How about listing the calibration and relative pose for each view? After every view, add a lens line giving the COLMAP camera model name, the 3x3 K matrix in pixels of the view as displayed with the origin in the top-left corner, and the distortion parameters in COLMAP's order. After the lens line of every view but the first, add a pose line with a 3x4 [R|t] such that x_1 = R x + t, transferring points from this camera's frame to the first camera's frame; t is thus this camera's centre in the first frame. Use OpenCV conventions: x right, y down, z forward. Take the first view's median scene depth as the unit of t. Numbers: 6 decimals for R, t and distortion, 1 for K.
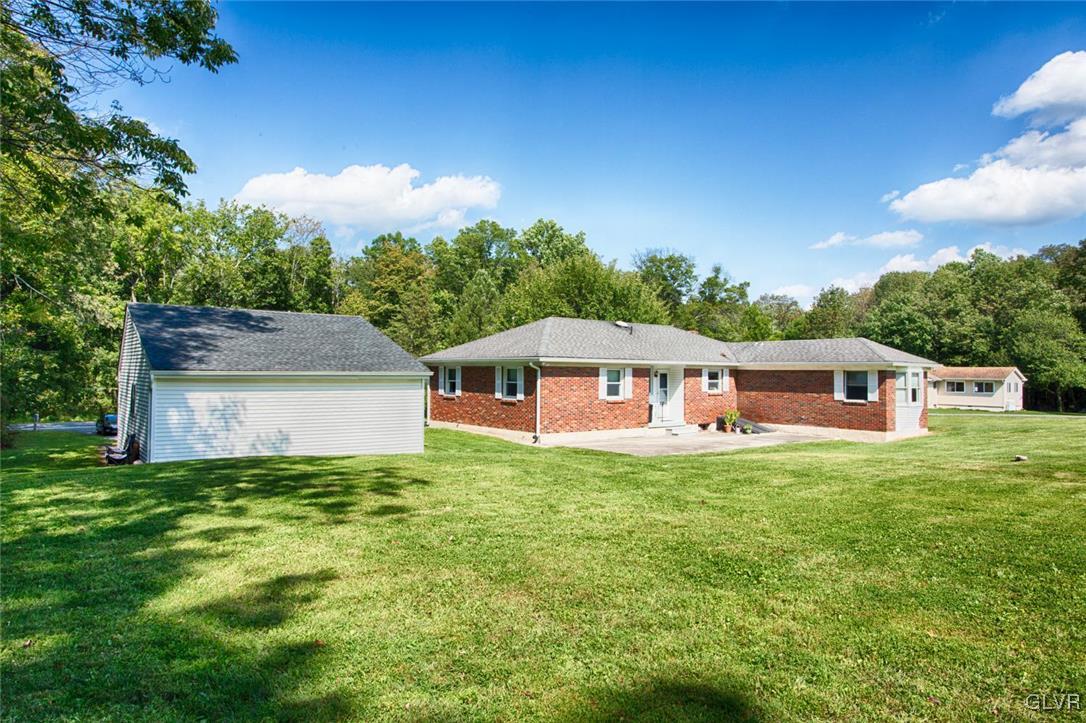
lens RADIAL K [[722.0, 0, 543.0], [0, 722.0, 362.9], [0, 0, 1]] dist [0.000976, 0.000199]
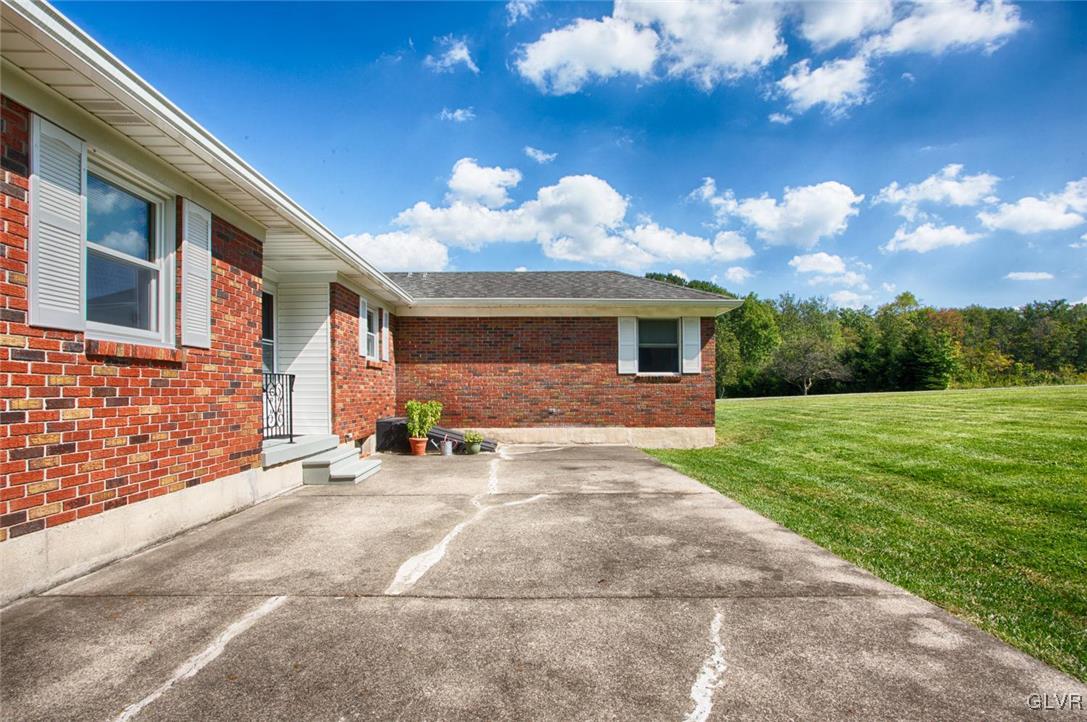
lens RADIAL K [[562.6, 0, 544.4], [0, 562.6, 389.4], [0, 0, 1]] dist [0.002261, 0.000473]
pose [[0.609450, -0.006699, 0.792796, 0.046696], [-0.002106, 0.999947, 0.010068, 0.058766], [-0.792822, -0.007806, 0.609404, 0.795176]]
